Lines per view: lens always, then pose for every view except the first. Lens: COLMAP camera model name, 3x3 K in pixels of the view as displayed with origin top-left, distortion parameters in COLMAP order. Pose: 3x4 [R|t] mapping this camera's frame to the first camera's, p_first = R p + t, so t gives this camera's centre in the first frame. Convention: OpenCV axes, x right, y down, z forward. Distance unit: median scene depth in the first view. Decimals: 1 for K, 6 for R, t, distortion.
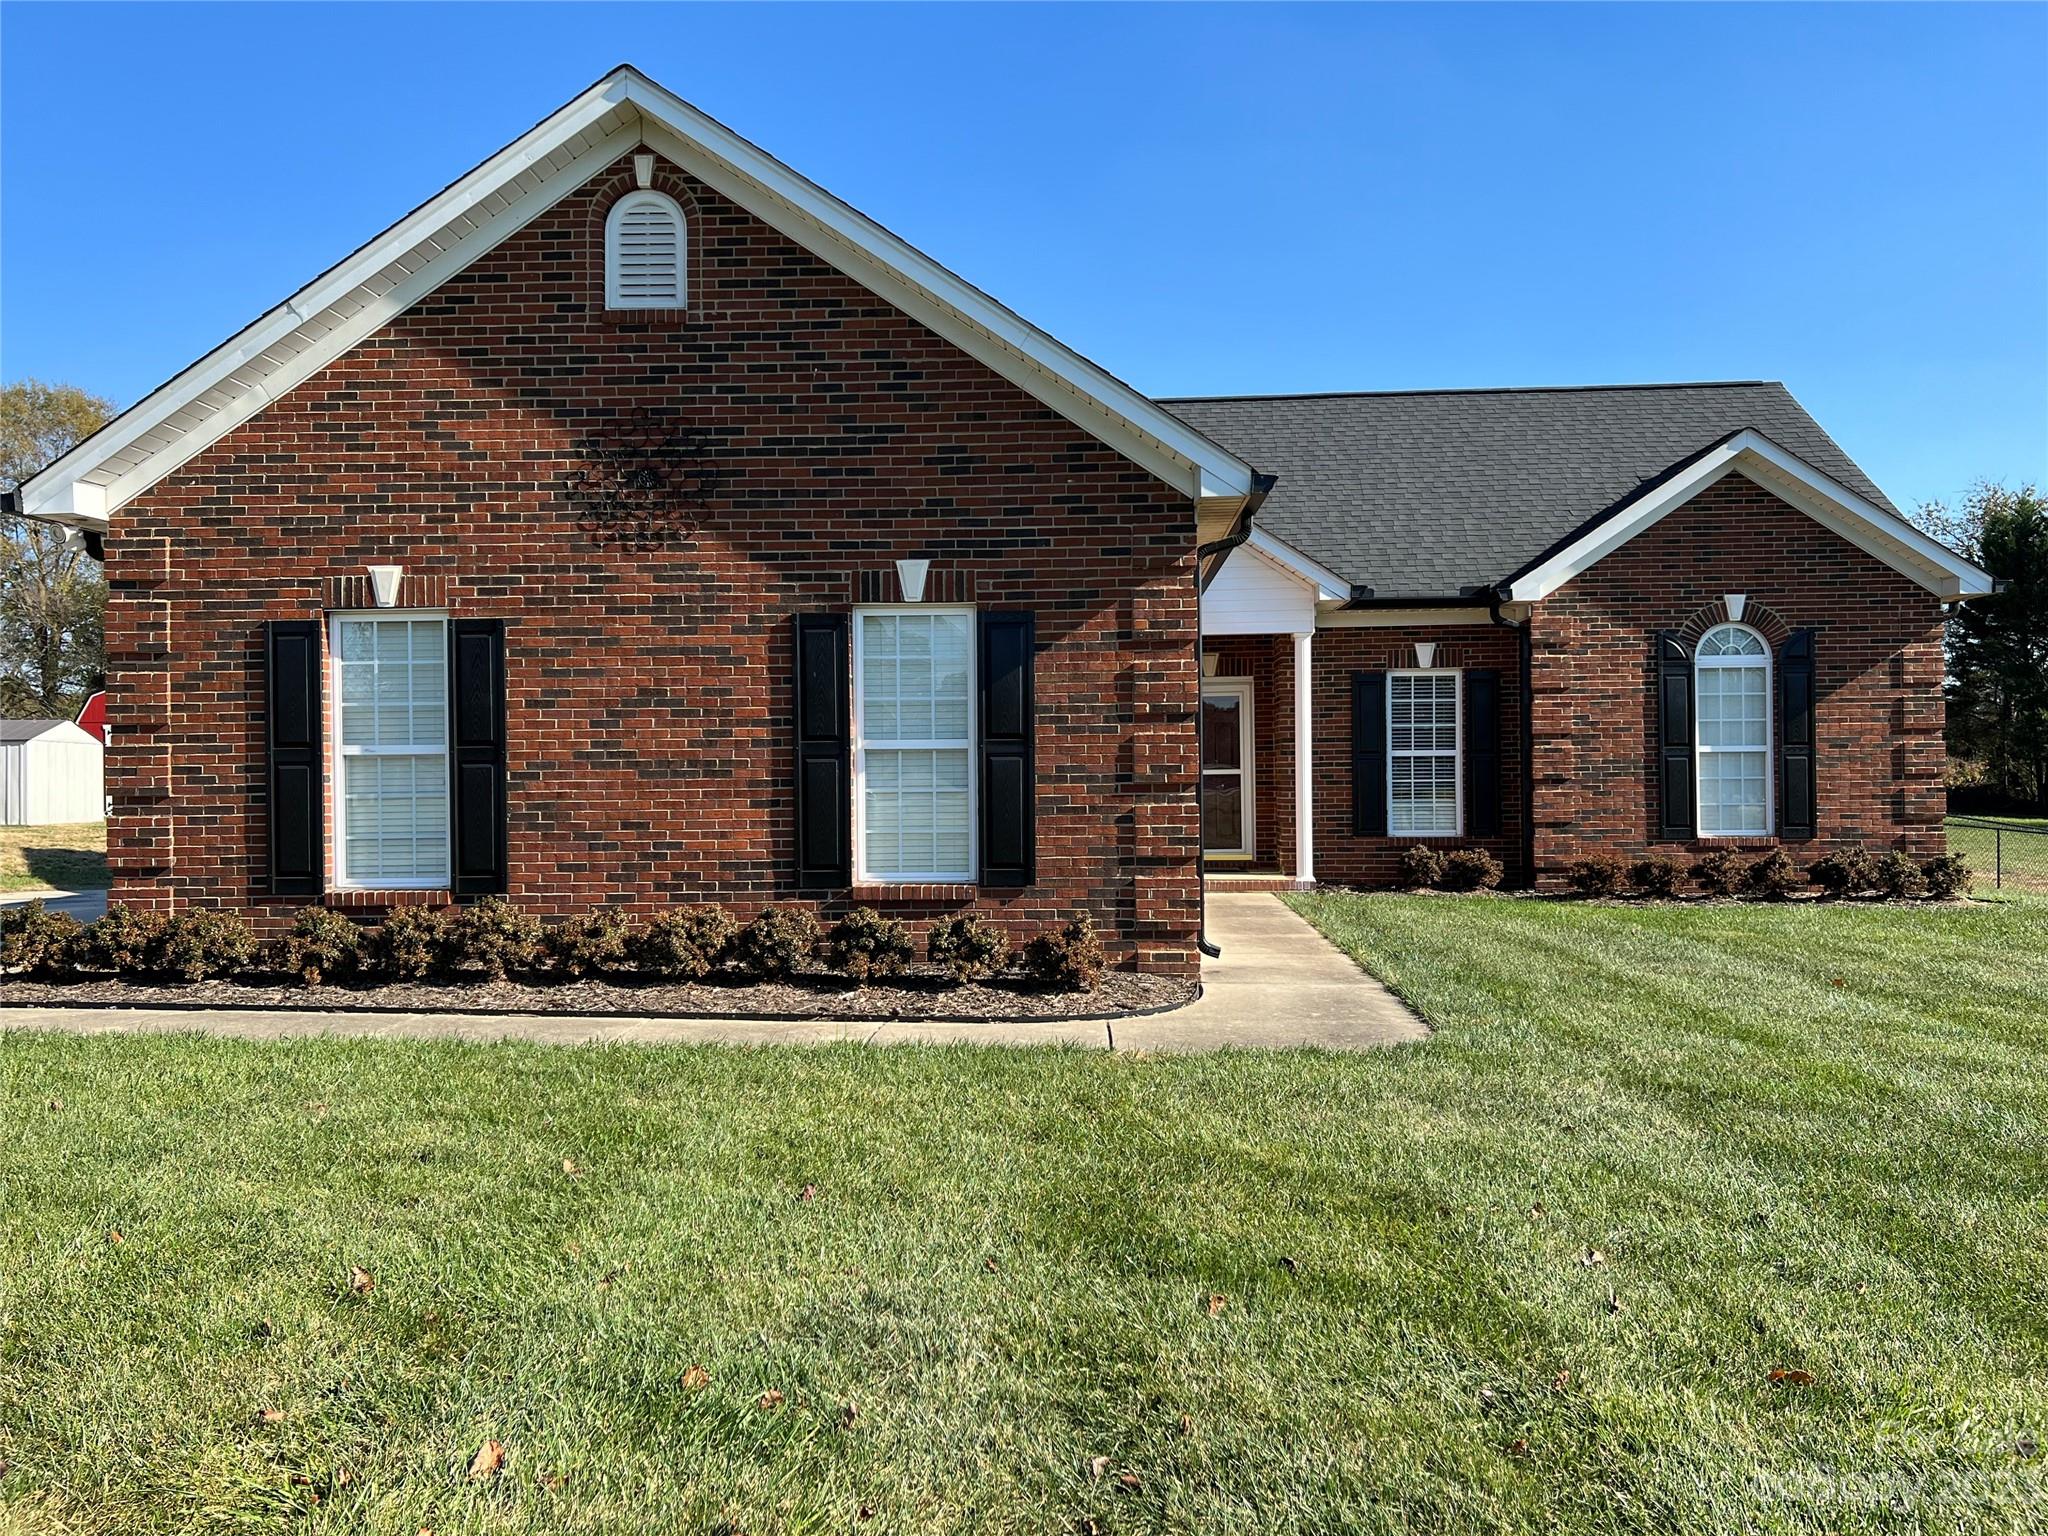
lens RADIAL K [[1579.8, 0, 1024.0], [0, 1579.8, 768.0], [0, 0, 1]] dist [0.106195, -0.073458]
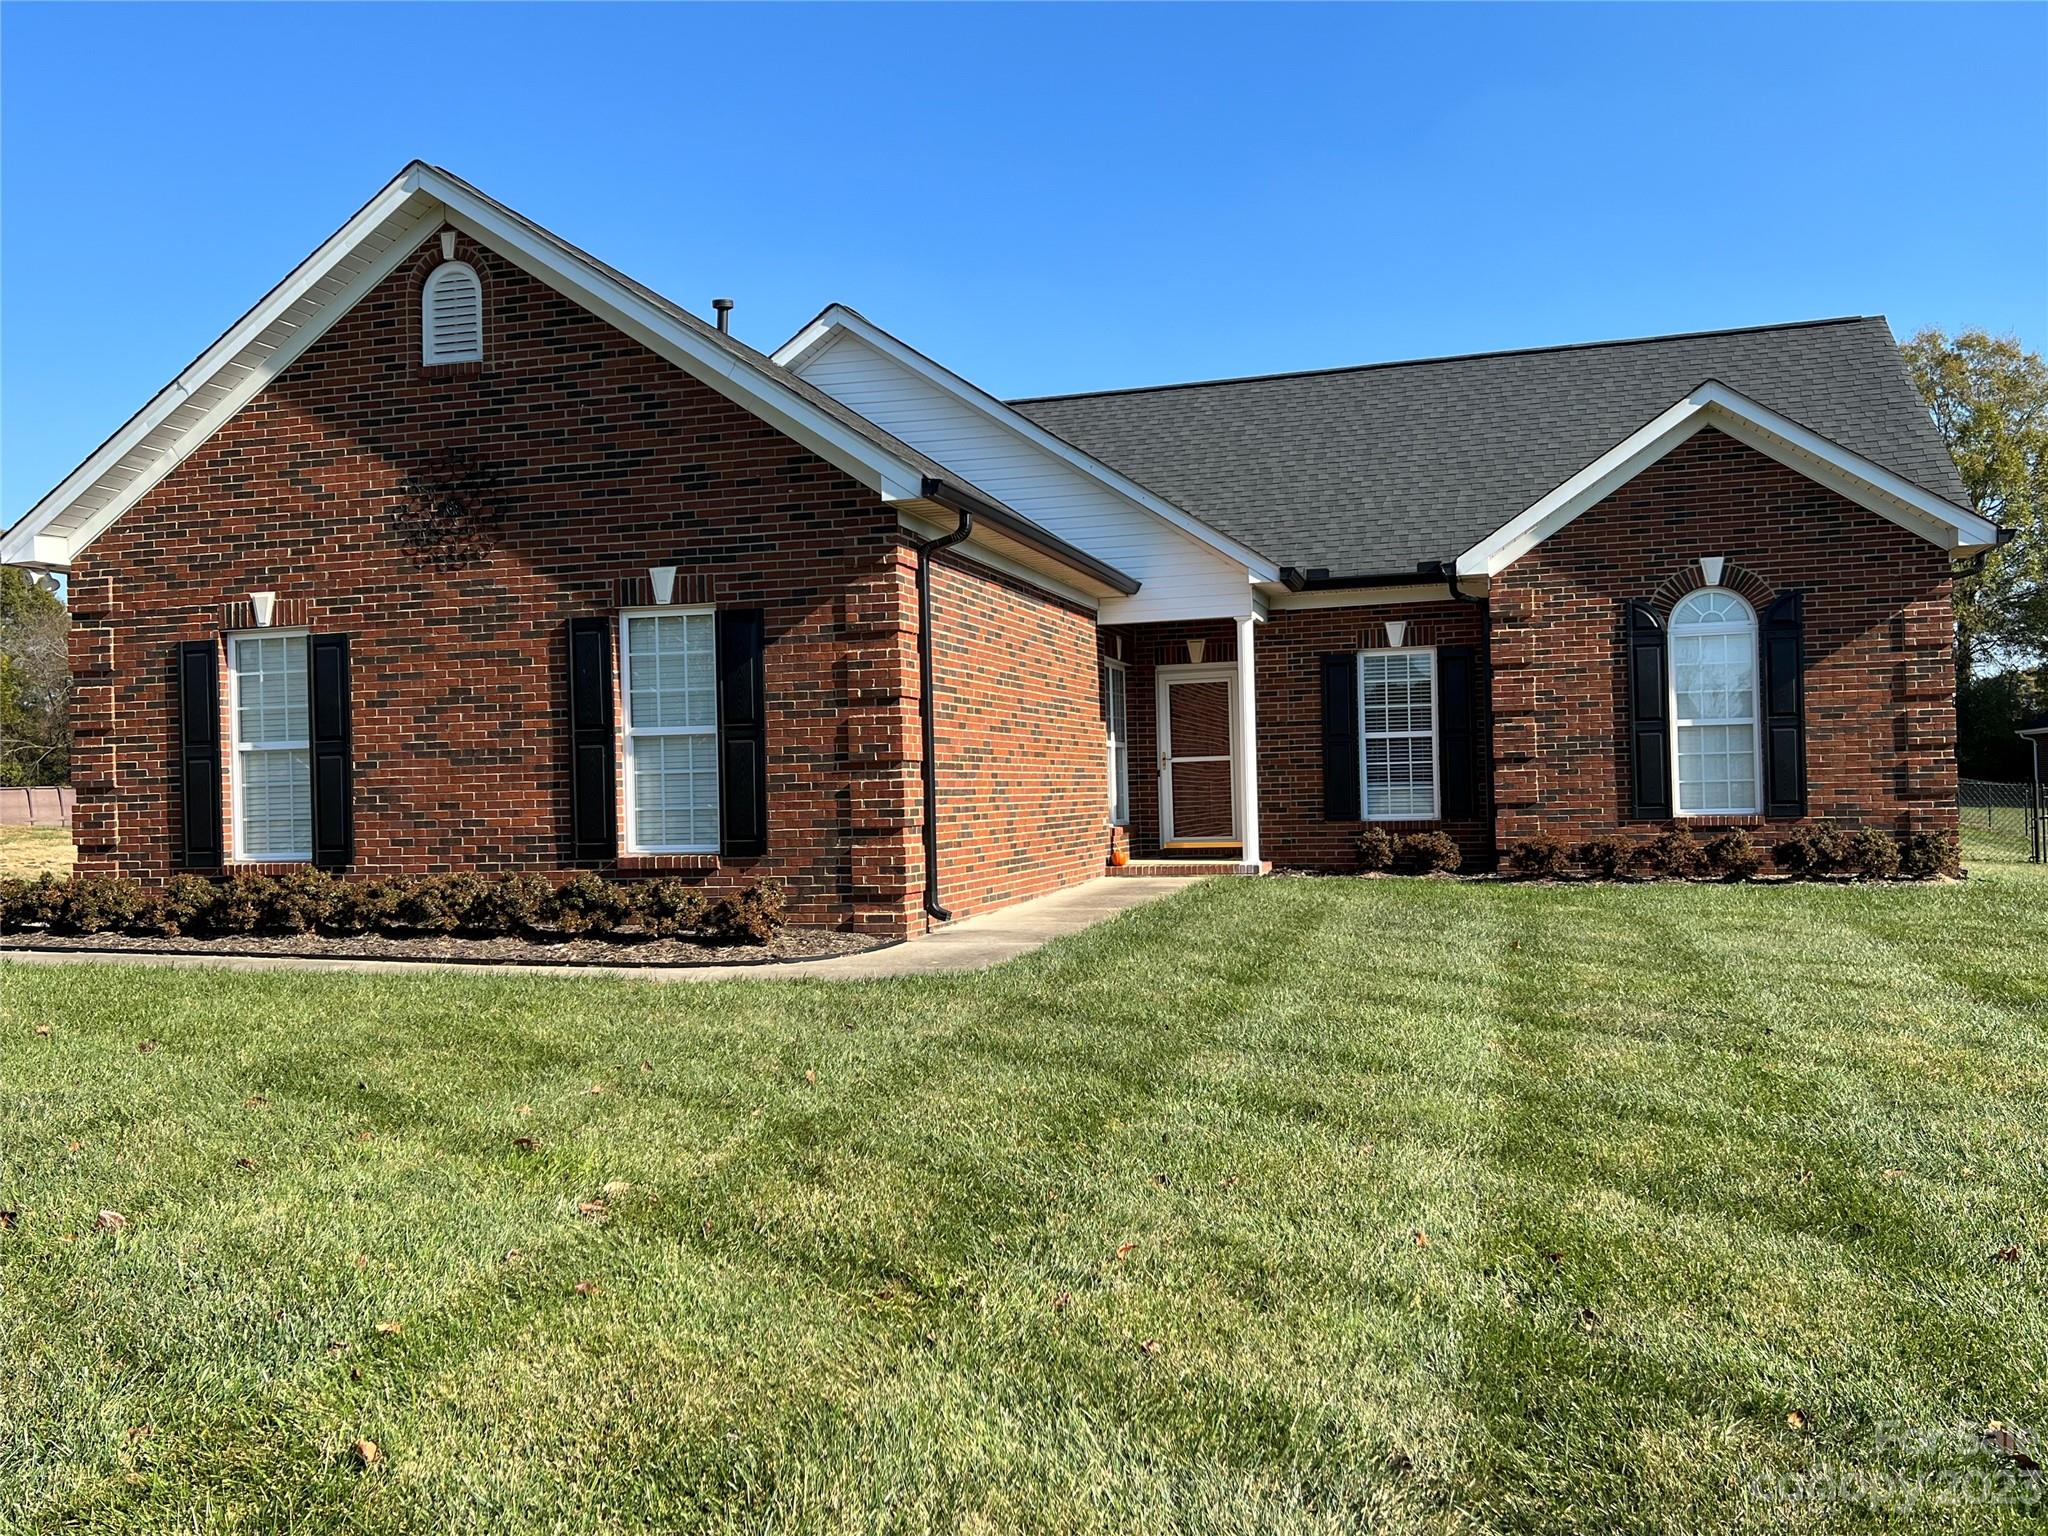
lens RADIAL K [[1723.9, 0, 1024.0], [0, 1723.9, 768.0], [0, 0, 1]] dist [0.089494, -0.013738]
pose [[0.970788, -0.018136, -0.239251, 0.467611], [0.016915, 0.999831, -0.007158, 0.024467], [0.239341, 0.002902, 0.970931, -0.136585]]
